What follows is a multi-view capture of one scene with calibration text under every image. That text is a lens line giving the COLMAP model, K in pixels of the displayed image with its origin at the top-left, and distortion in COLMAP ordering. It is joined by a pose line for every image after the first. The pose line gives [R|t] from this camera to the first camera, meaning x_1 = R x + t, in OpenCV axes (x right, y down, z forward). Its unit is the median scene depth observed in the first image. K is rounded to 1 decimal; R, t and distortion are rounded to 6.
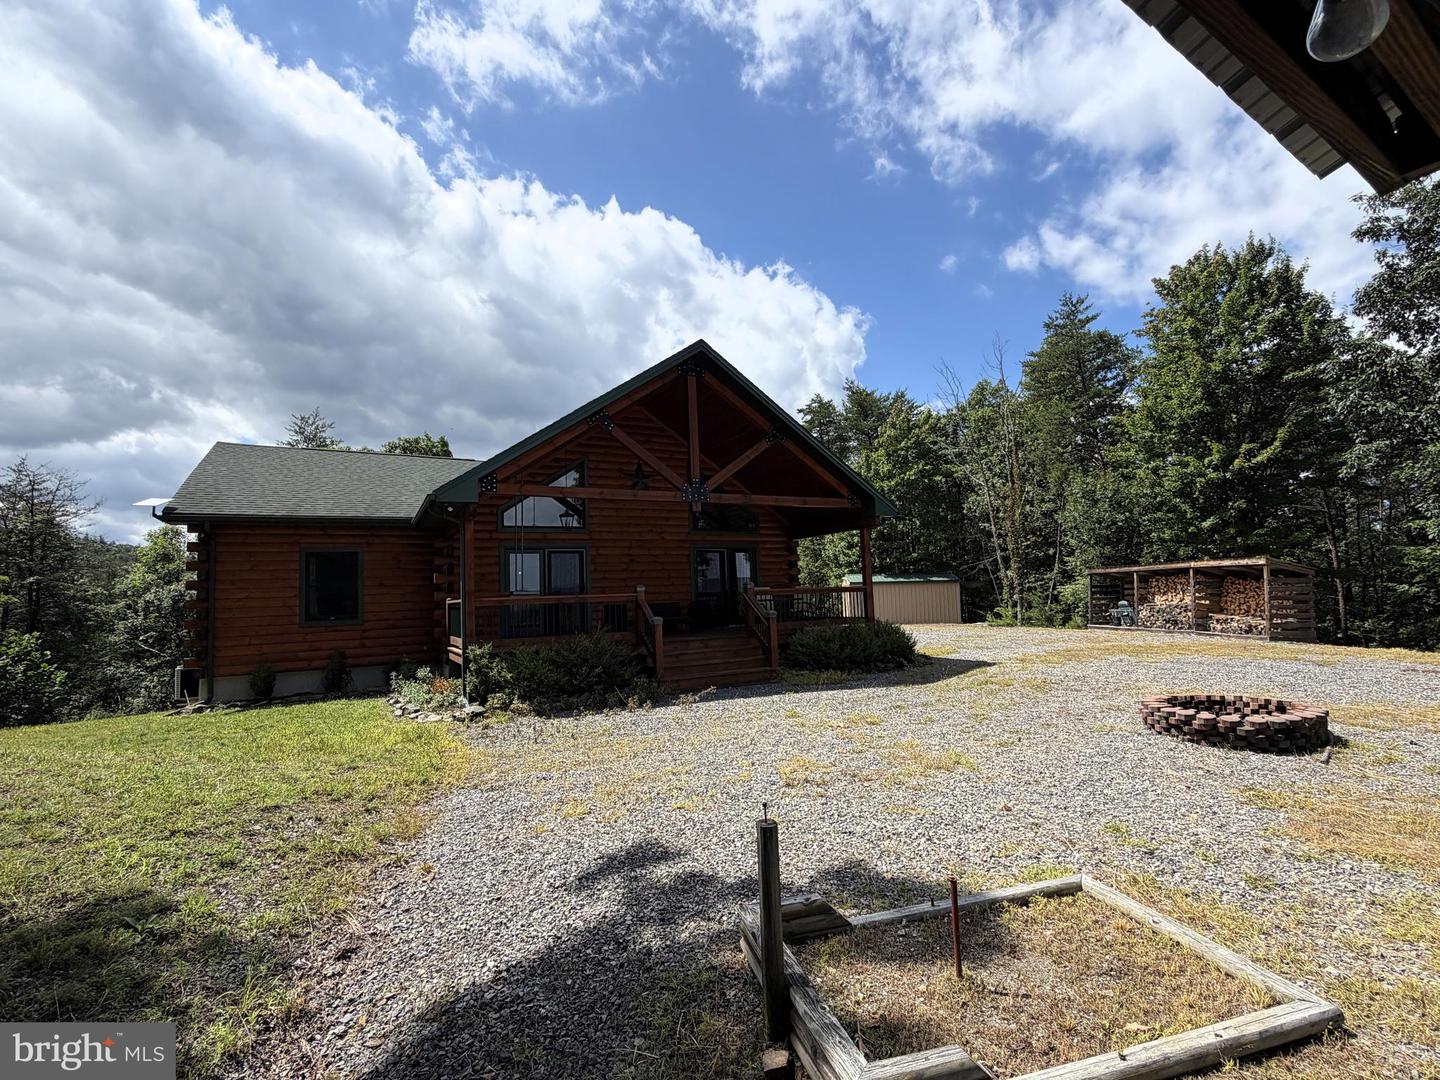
lens RADIAL K [[670.7, 0, 718.3], [0, 670.7, 544.1], [0, 0, 1]] dist [0.000634, 0.000060]
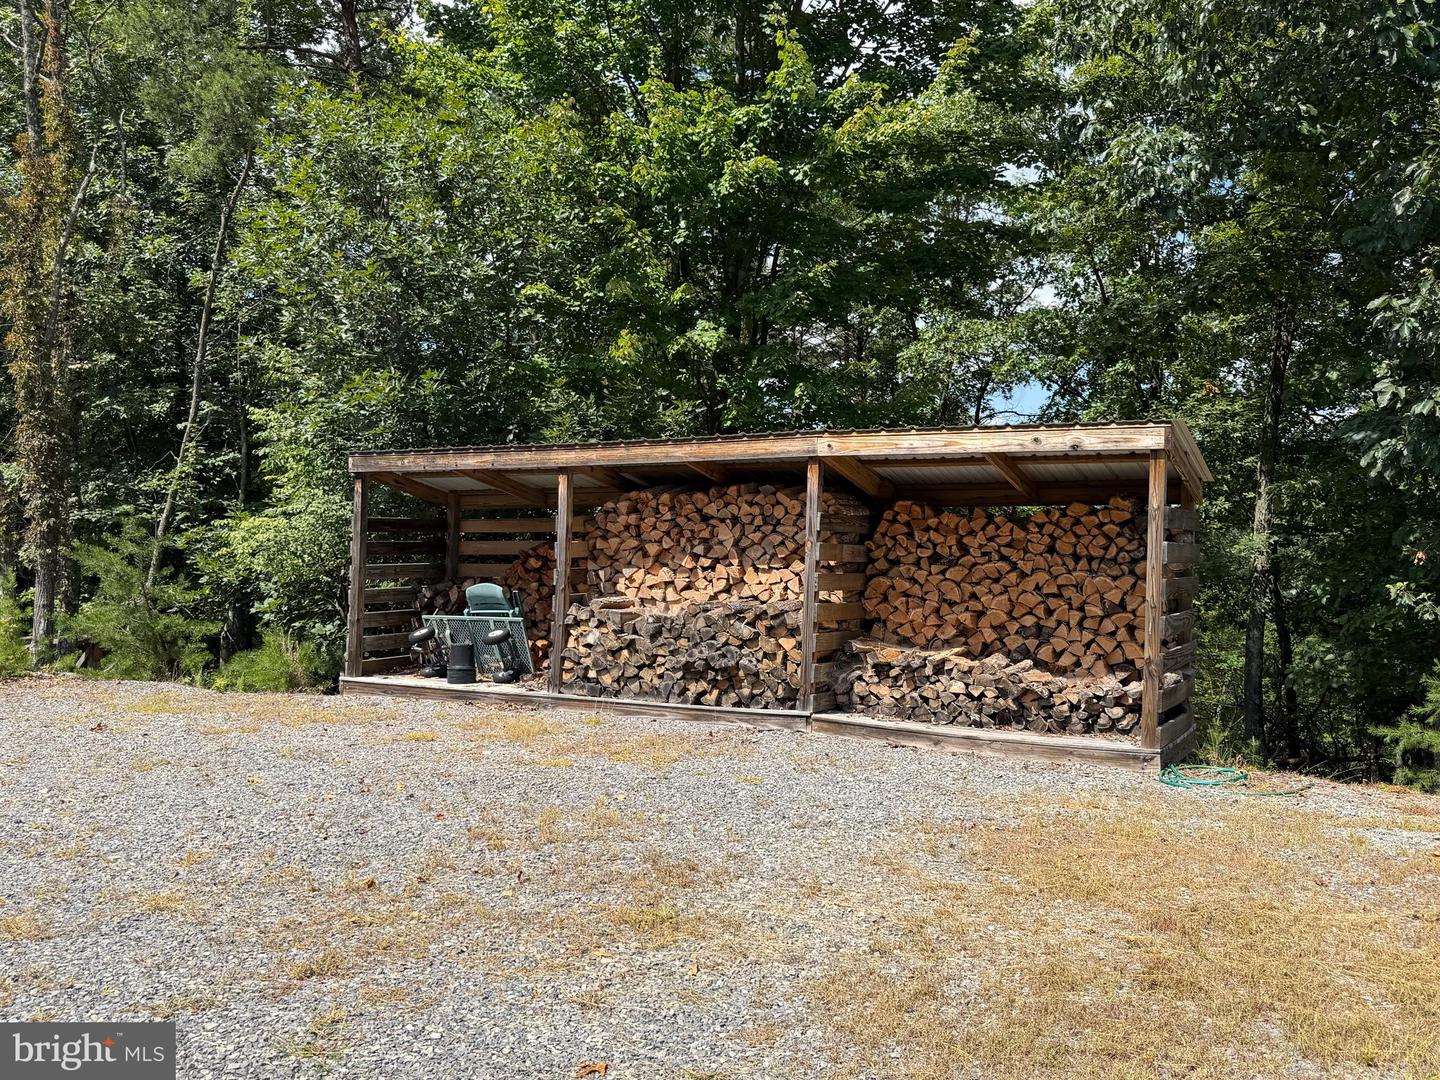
lens RADIAL K [[1225.0, 0, 718.8], [0, 1225.0, 538.8], [0, 0, 1]] dist [-0.006764, -0.005999]
pose [[0.583618, 0.014785, 0.811894, 0.291945], [-0.076870, 0.996350, 0.037114, 0.046094], [-0.808382, -0.084070, 0.582624, 0.699667]]
